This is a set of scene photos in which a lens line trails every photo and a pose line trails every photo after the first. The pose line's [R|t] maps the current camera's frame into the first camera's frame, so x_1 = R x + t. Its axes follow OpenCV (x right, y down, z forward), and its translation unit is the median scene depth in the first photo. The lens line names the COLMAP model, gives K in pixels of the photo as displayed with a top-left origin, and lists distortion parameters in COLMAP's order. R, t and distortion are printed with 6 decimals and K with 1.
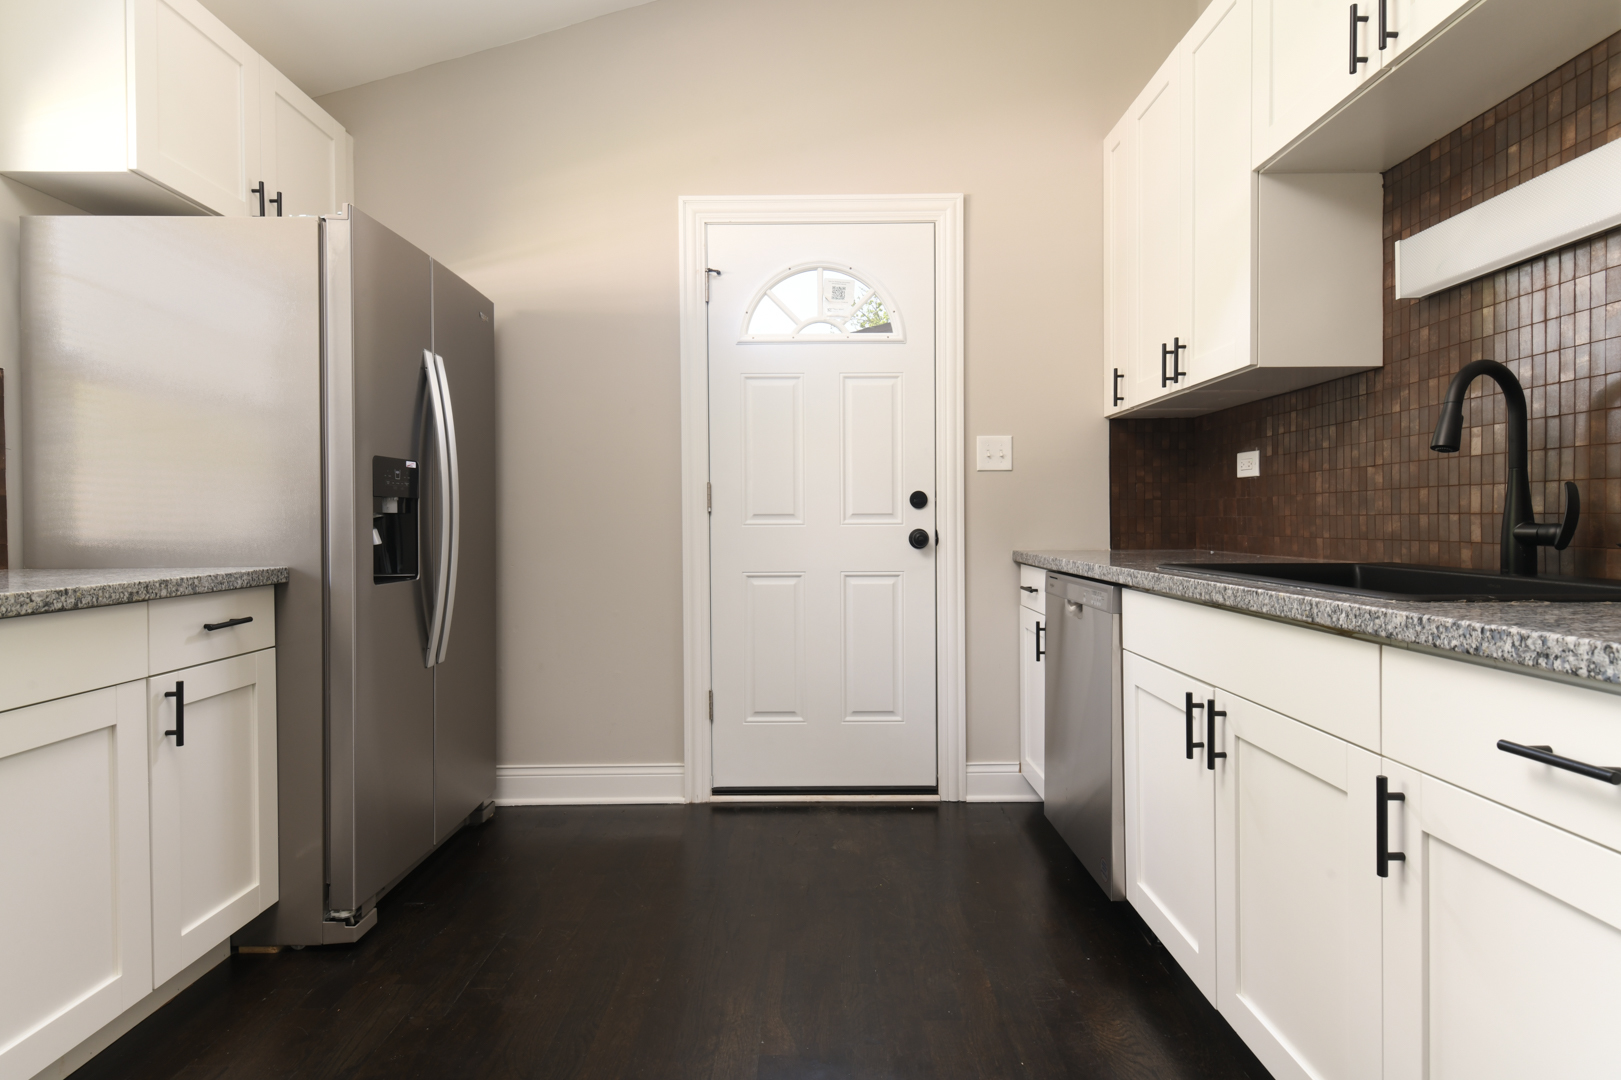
lens RADIAL K [[854.2, 0, 807.7], [0, 854.2, 532.5], [0, 0, 1]] dist [0.021677, -0.010822]
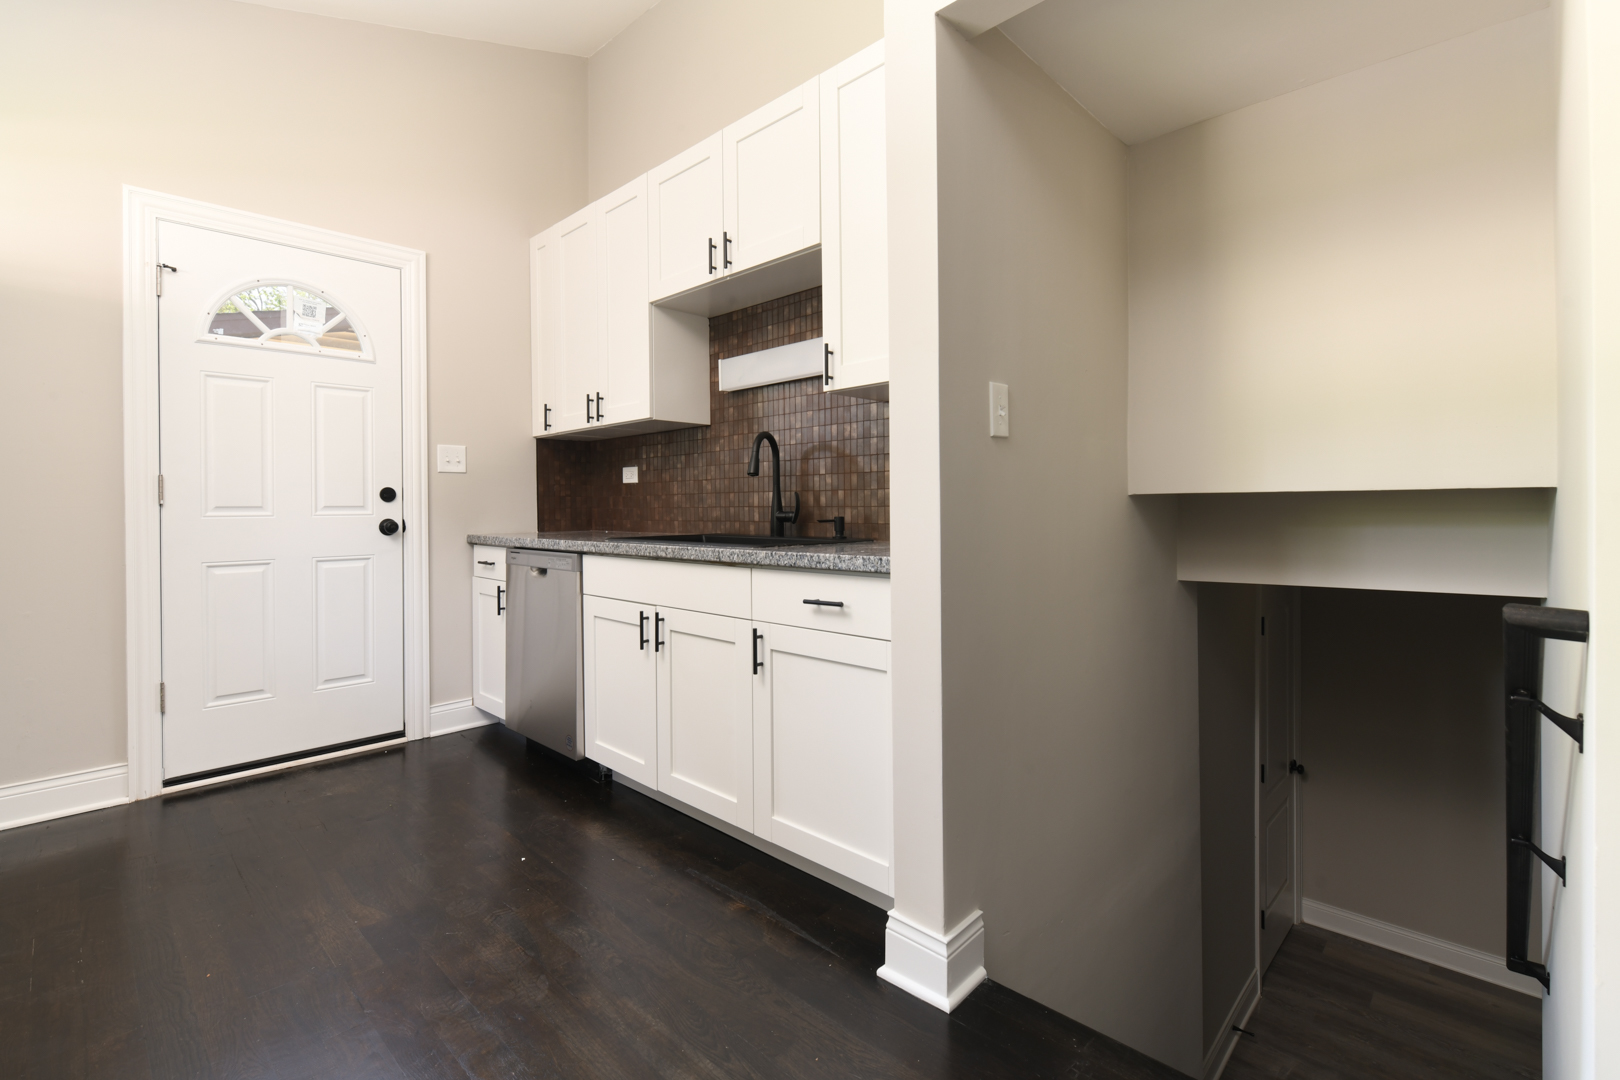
lens RADIAL K [[708.7, 0, 812.5], [0, 708.7, 514.7], [0, 0, 1]] dist [-0.014438, 0.000336]
pose [[0.682013, -0.007953, 0.731297, -0.268259], [0.014609, 0.999890, -0.002750, 0.002039], [-0.731194, 0.012559, 0.682054, -0.162986]]
